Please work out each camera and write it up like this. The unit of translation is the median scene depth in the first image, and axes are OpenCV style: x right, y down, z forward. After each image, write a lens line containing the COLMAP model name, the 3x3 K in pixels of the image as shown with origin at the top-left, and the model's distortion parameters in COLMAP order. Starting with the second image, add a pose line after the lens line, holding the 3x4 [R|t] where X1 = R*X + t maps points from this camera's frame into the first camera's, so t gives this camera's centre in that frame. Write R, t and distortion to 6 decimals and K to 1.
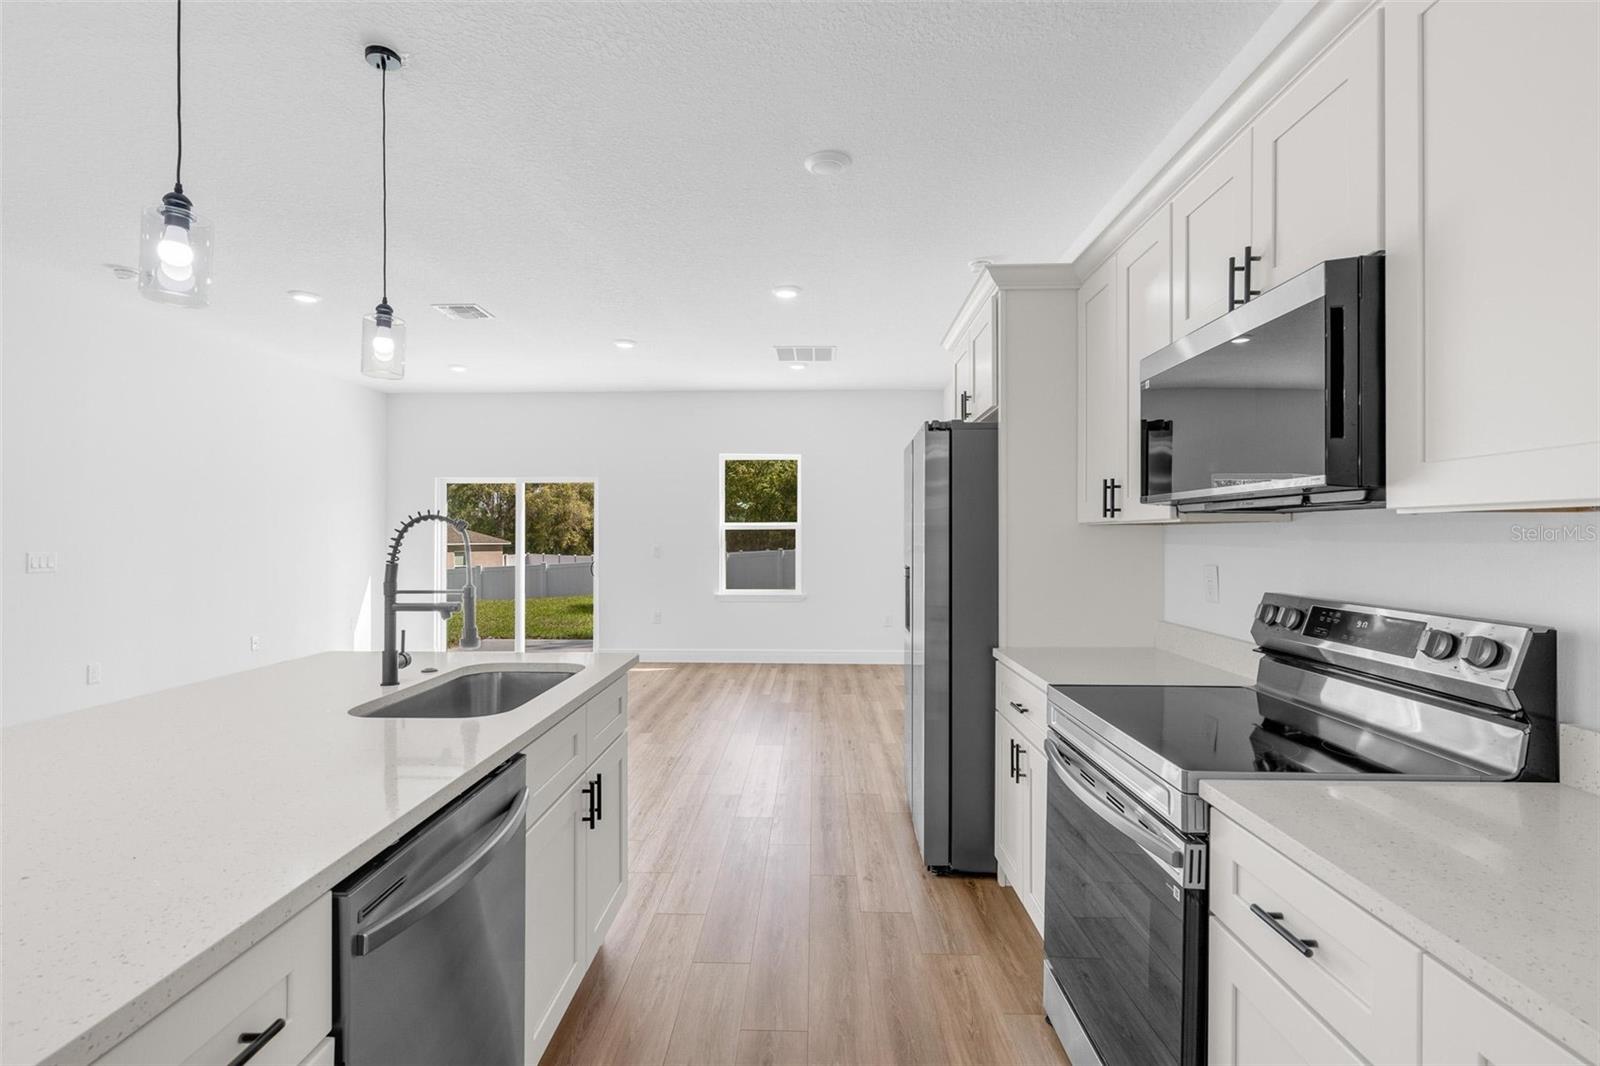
lens RADIAL K [[731.9, 0, 804.7], [0, 731.9, 539.4], [0, 0, 1]] dist [-0.008231, 0.003625]
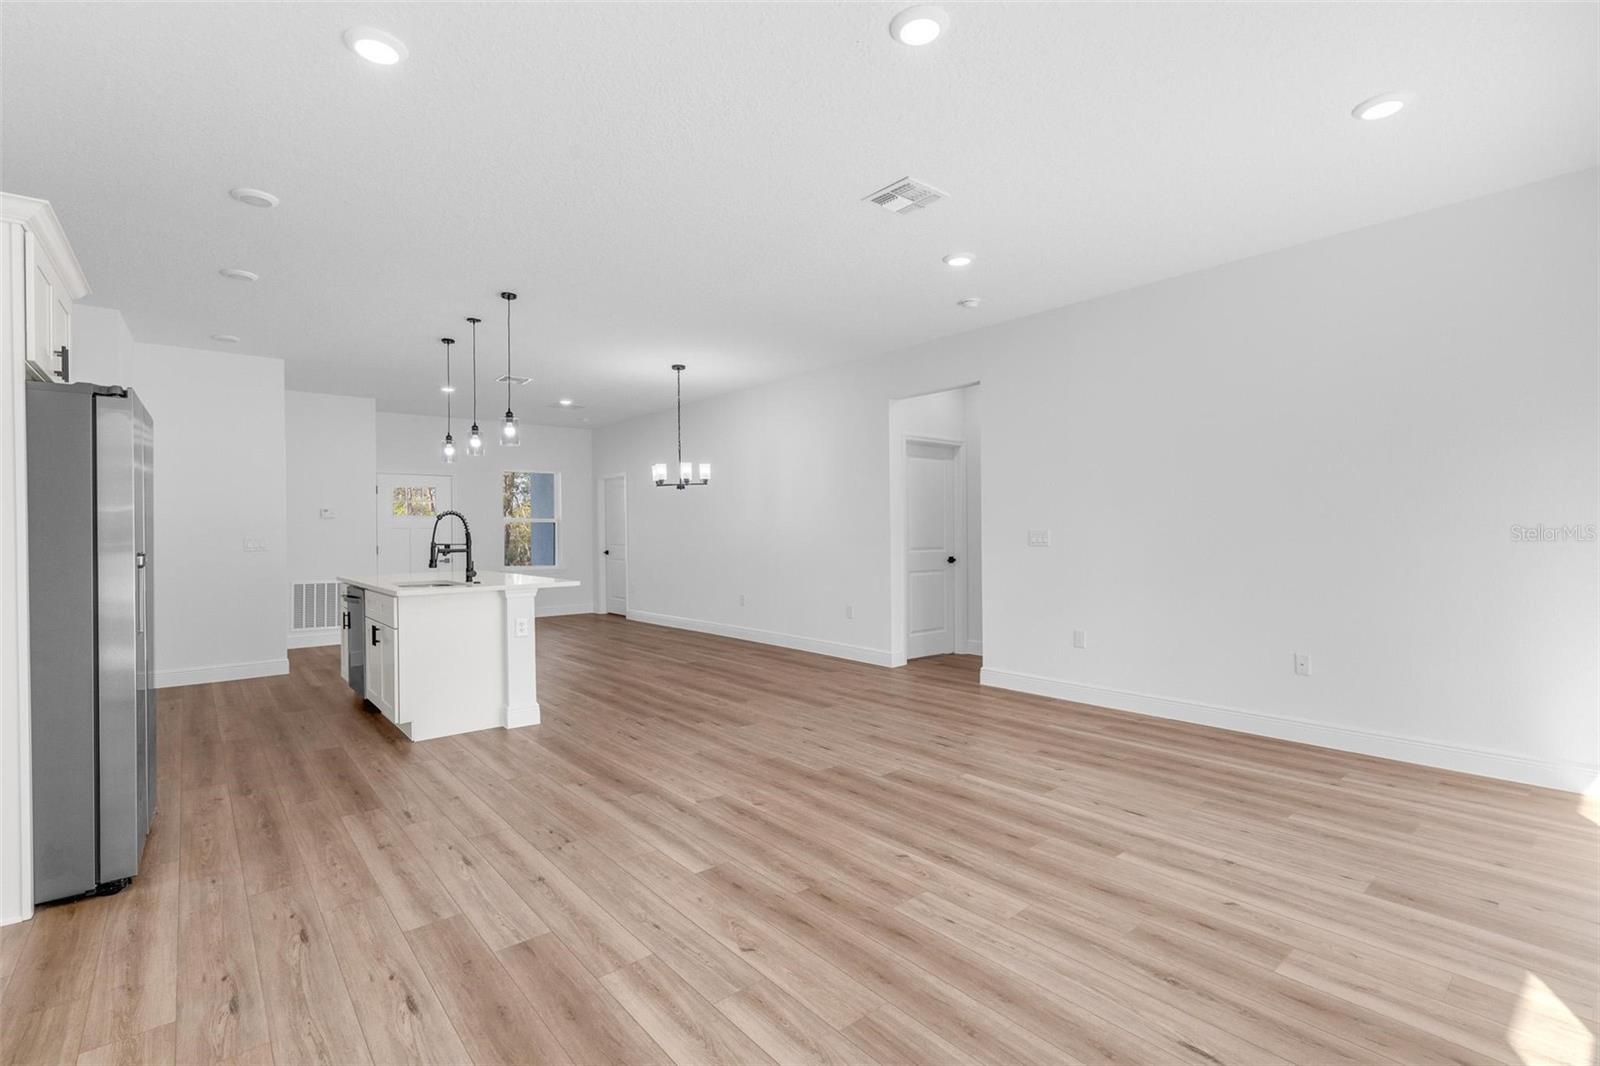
lens RADIAL K [[731.9, 0, 784.1], [0, 731.9, 532.5], [0, 0, 1]] dist [-0.008231, 0.003625]
pose [[-0.767664, 0.006411, -0.640821, 0.050863], [0.005749, 0.999979, 0.003117, 0.008152], [0.640827, -0.001291, -0.767684, 0.911907]]
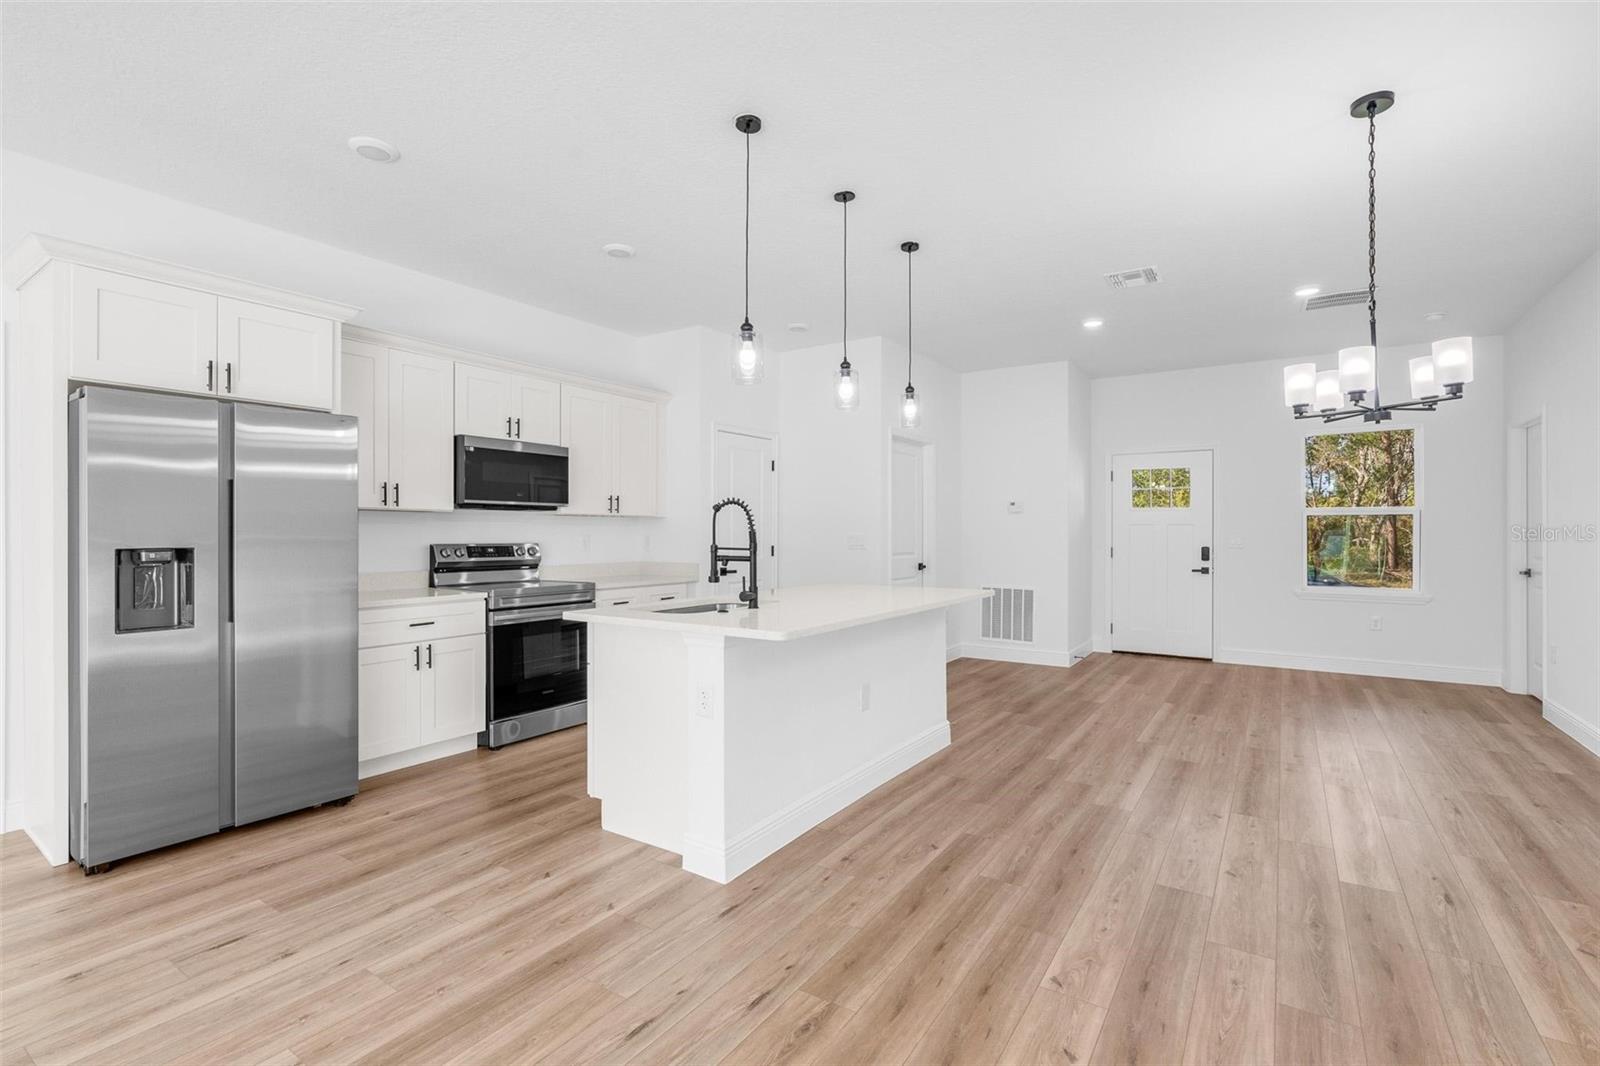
lens RADIAL K [[731.9, 0, 799.1], [0, 731.9, 532.2], [0, 0, 1]] dist [-0.008231, 0.003625]
pose [[-0.838941, -0.002163, 0.544218, -0.384526], [-0.000171, 0.999993, 0.003712, 0.007622], [-0.544223, 0.003021, -0.838935, 0.577303]]
